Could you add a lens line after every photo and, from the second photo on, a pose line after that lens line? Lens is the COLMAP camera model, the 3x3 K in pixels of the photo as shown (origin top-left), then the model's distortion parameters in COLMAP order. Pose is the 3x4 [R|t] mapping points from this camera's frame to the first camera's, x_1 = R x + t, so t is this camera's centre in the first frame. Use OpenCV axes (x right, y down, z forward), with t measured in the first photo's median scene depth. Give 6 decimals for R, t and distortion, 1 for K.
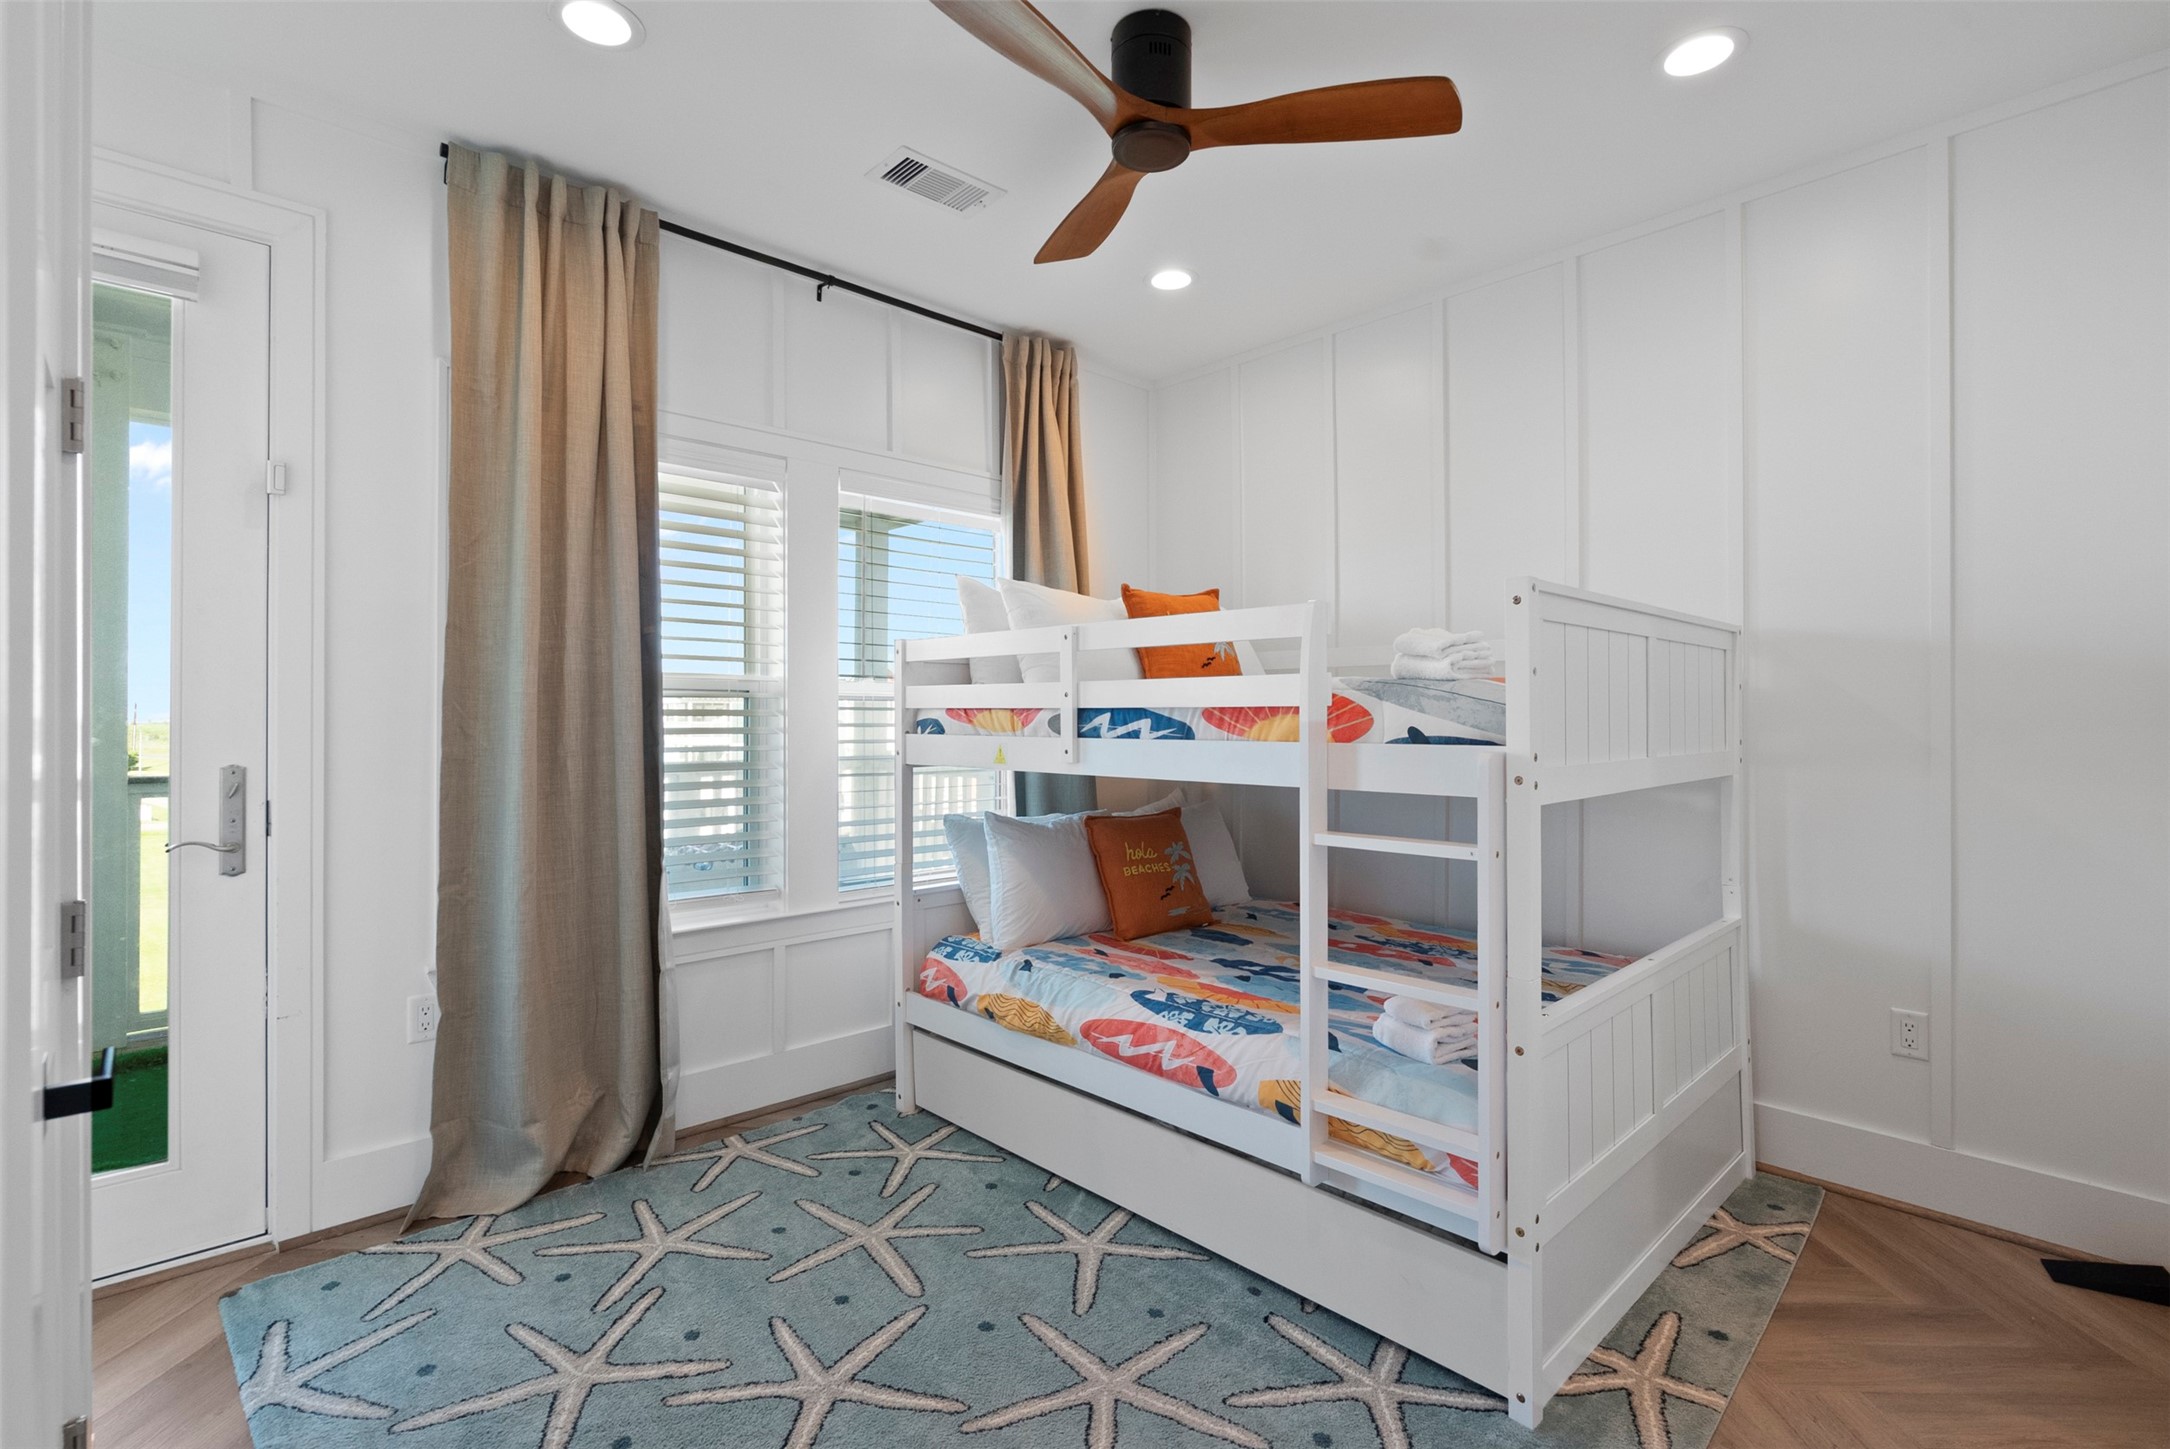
lens RADIAL K [[1008.6, 0, 1105.3], [0, 1008.6, 711.6], [0, 0, 1]] dist [-0.007997, 0.002064]
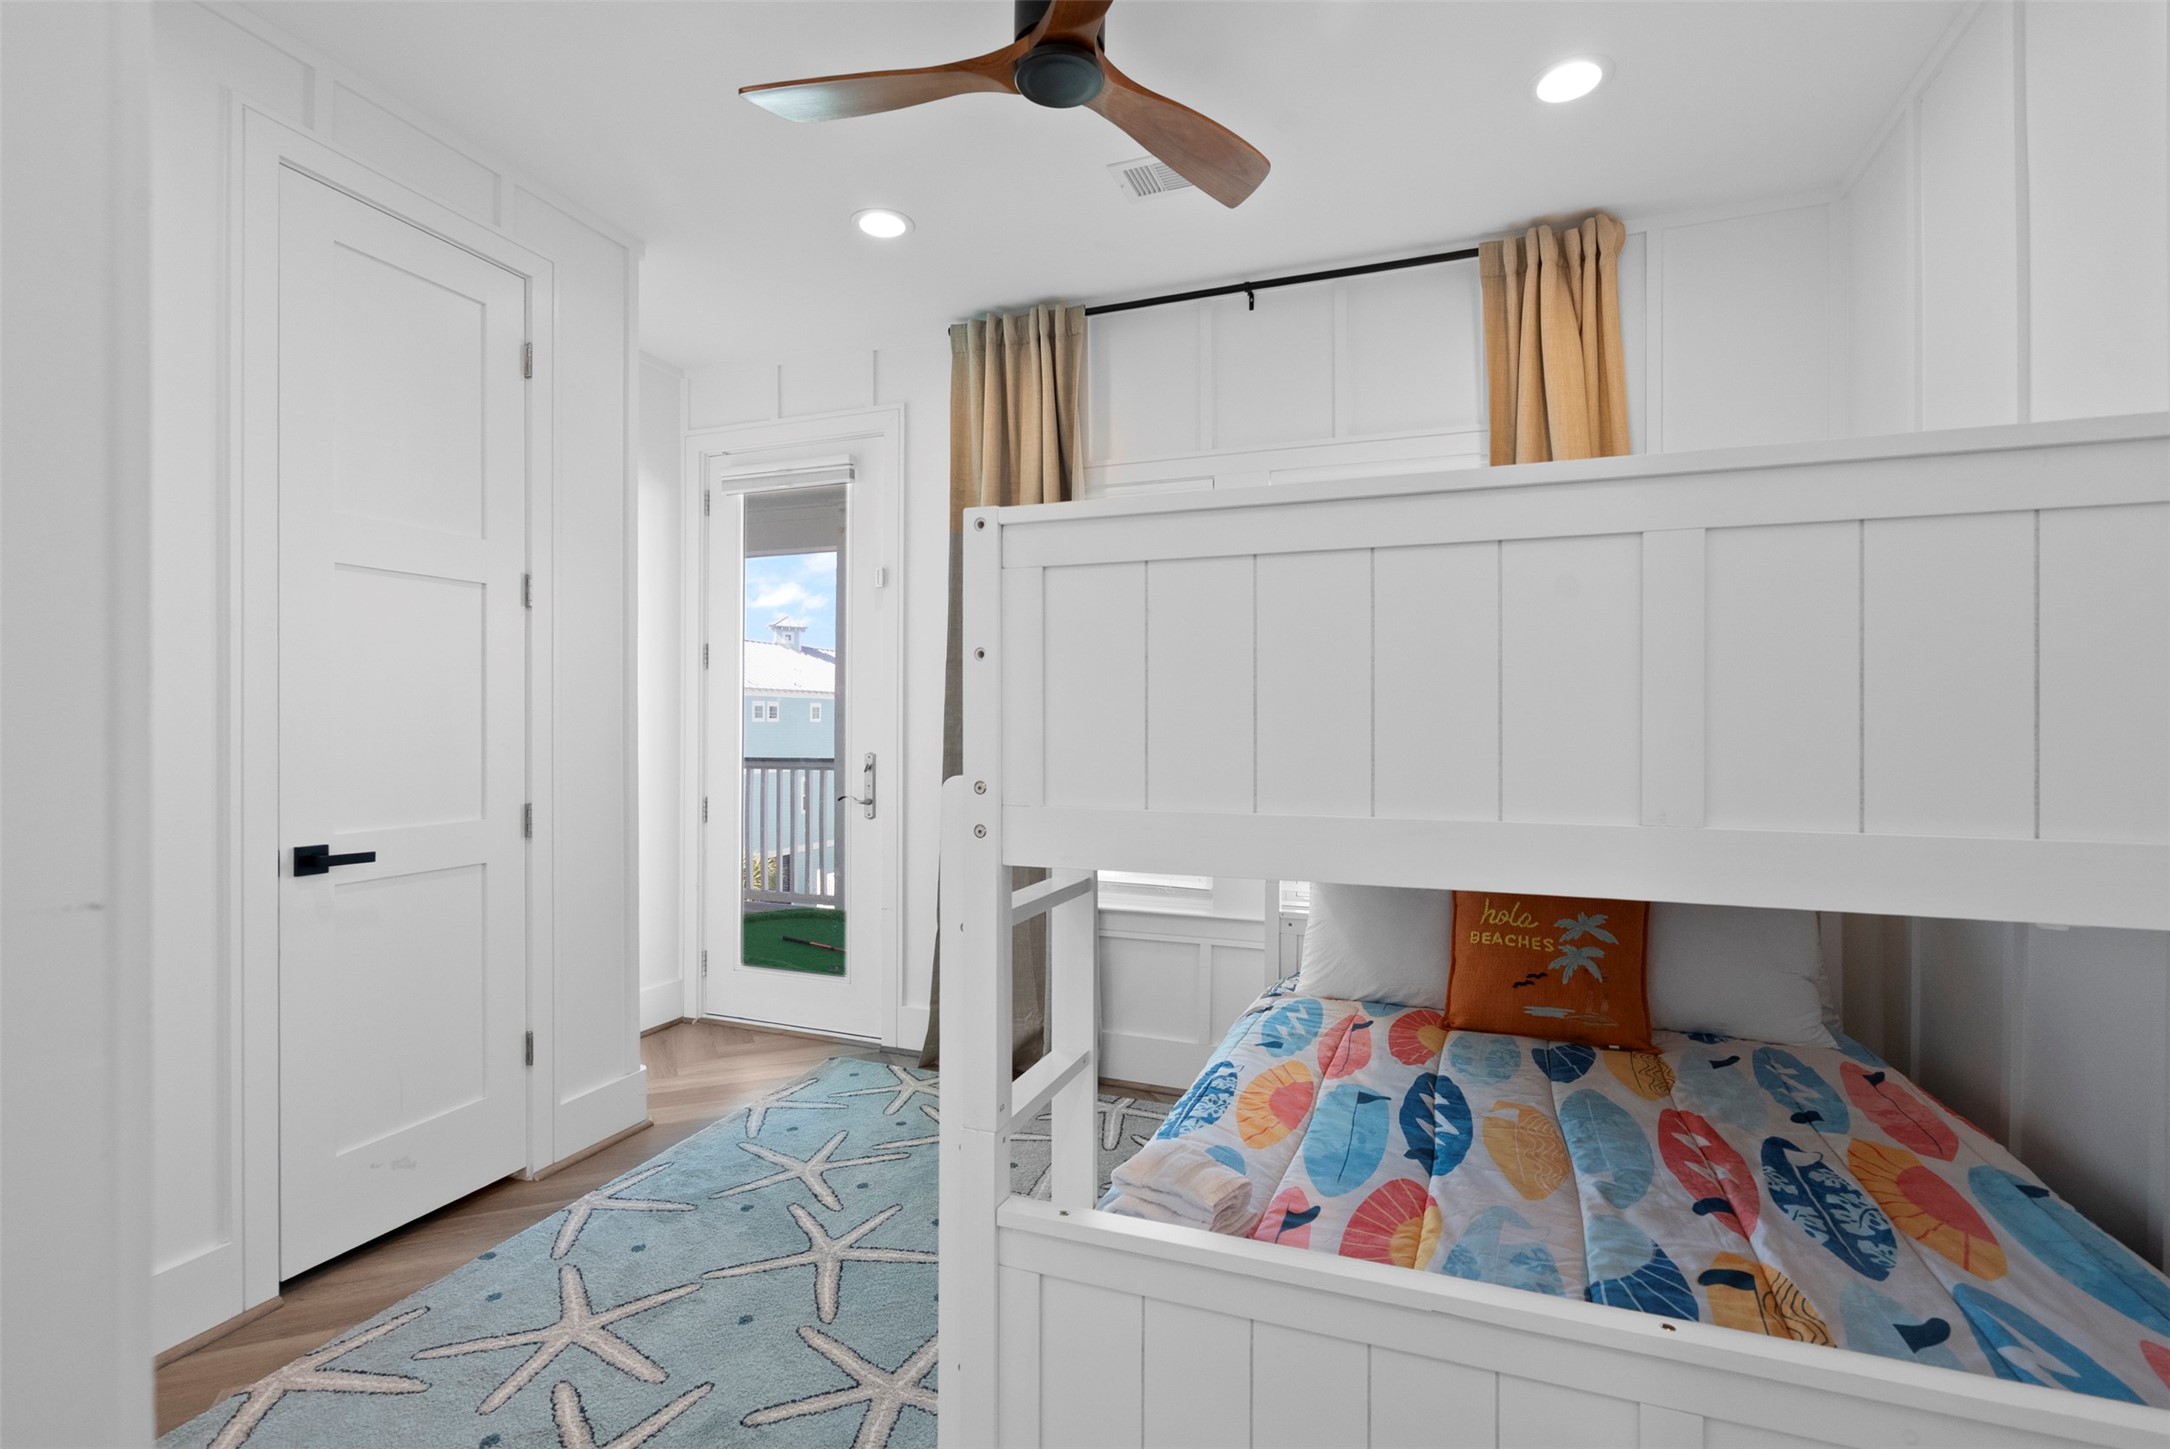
lens RADIAL K [[1008.6, 0, 1093.0], [0, 1008.6, 743.8], [0, 0, 1]] dist [-0.007997, 0.002064]
pose [[0.412974, 0.013961, -0.910636, 0.806424], [-0.001750, 0.999893, 0.014535, 0.010847], [0.910741, -0.004410, 0.412954, 0.631824]]
